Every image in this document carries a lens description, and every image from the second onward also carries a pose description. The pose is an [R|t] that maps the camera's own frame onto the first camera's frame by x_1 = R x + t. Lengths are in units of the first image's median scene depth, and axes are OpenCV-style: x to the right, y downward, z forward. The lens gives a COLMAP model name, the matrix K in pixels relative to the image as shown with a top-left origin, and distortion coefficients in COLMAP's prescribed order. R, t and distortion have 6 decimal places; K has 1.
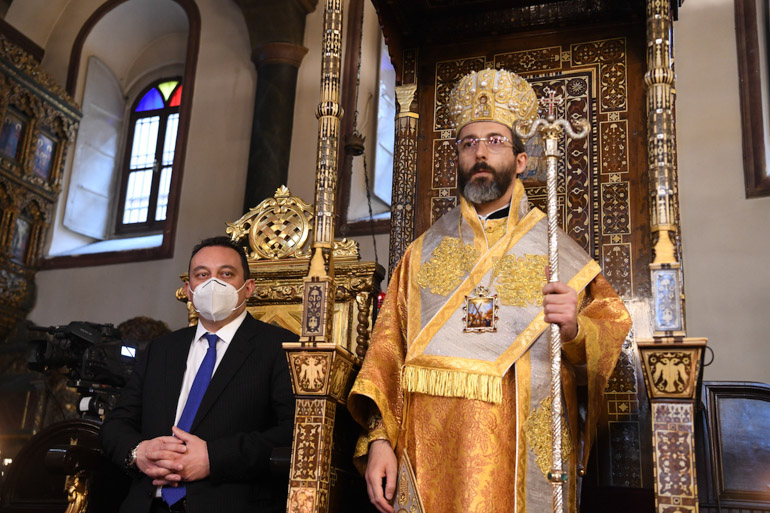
lens RADIAL K [[966.1, 0, 374.6], [0, 966.1, 253.9], [0, 0, 1]] dist [0.128552, 0.000000]
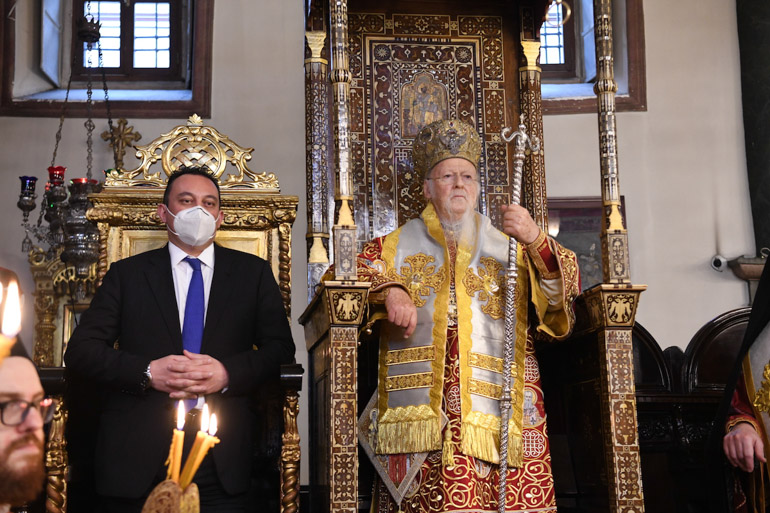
lens RADIAL K [[1065.2, 0, 378.0], [0, 1065.2, 255.2], [0, 0, 1]] dist [0.164308, 0.000000]
pose [[0.893993, 0.016294, 0.447785, -0.578907], [-0.072549, 0.991416, 0.108767, -0.080619], [-0.442169, -0.129724, 0.887501, -0.172014]]
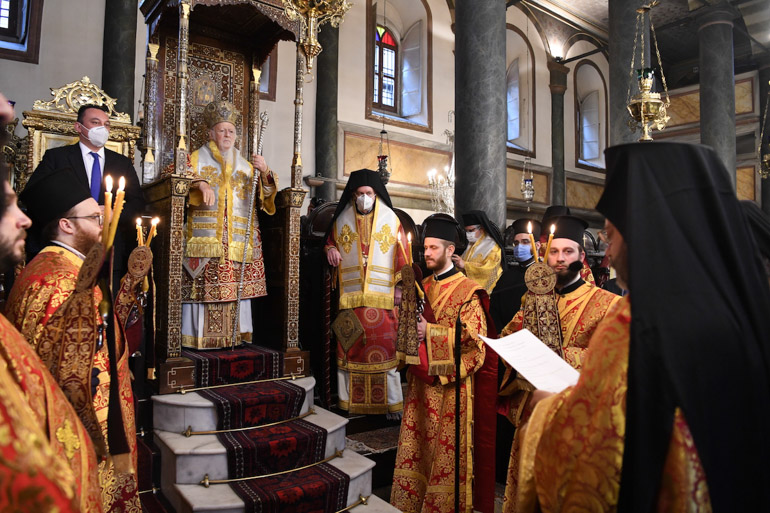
lens RADIAL K [[534.7, 0, 378.3], [0, 534.7, 261.1], [0, 0, 1]] dist [-0.060752, -0.001507]
pose [[0.565958, -0.034003, 0.823733, -0.864380], [-0.237744, 0.949972, 0.202559, -0.092259], [-0.789411, -0.310477, 0.529561, -0.204432]]
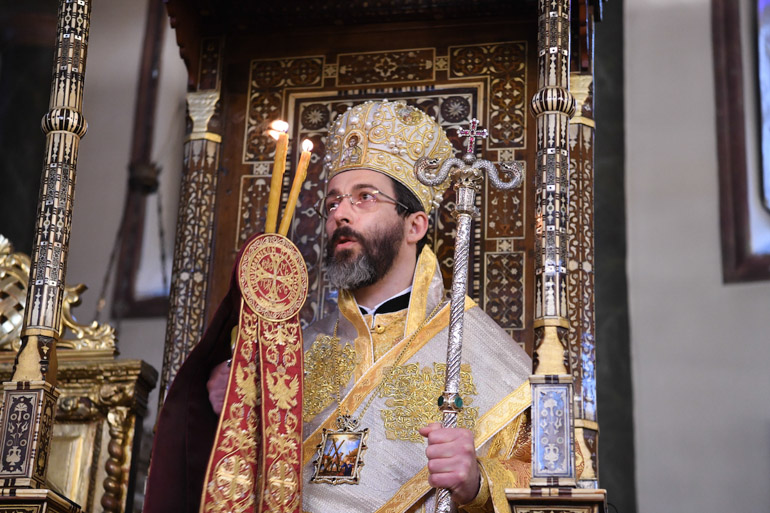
lens RADIAL K [[1474.2, 0, 381.8], [0, 1474.2, 251.8], [0, 0, 1]] dist [0.287078, 0.000000]
pose [[0.991954, 0.039408, 0.120310, 0.046609], [-0.031370, 0.997192, -0.067994, -0.001708], [-0.122652, 0.063673, 0.990405, -0.002926]]
